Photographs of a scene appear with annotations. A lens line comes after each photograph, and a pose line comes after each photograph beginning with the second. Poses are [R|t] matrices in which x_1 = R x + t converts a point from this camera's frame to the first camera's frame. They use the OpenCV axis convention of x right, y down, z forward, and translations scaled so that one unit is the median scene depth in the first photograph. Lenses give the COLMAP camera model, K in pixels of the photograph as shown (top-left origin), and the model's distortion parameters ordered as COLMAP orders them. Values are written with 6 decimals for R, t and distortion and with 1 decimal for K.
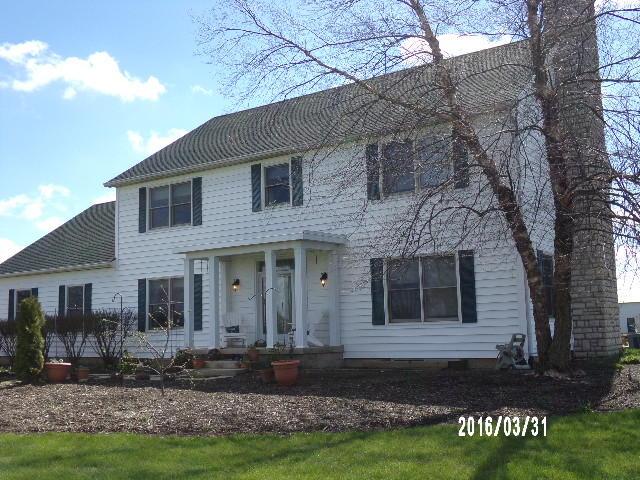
lens RADIAL K [[745.0, 0, 320.0], [0, 745.0, 240.0], [0, 0, 1]] dist [0.025707, 0.052070]
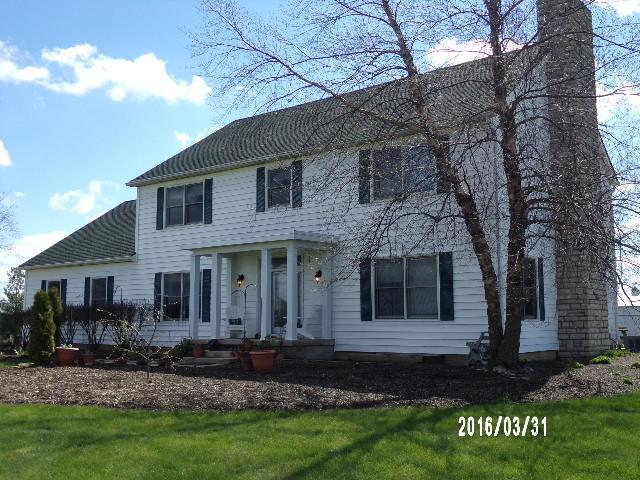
lens RADIAL K [[745.0, 0, 320.0], [0, 745.0, 240.0], [0, 0, 1]] dist [0.025707, 0.052070]
pose [[0.996950, 0.016784, -0.076222, 0.085926], [-0.016375, 0.999848, 0.005989, -0.006041], [0.076311, -0.004723, 0.997073, -0.060018]]
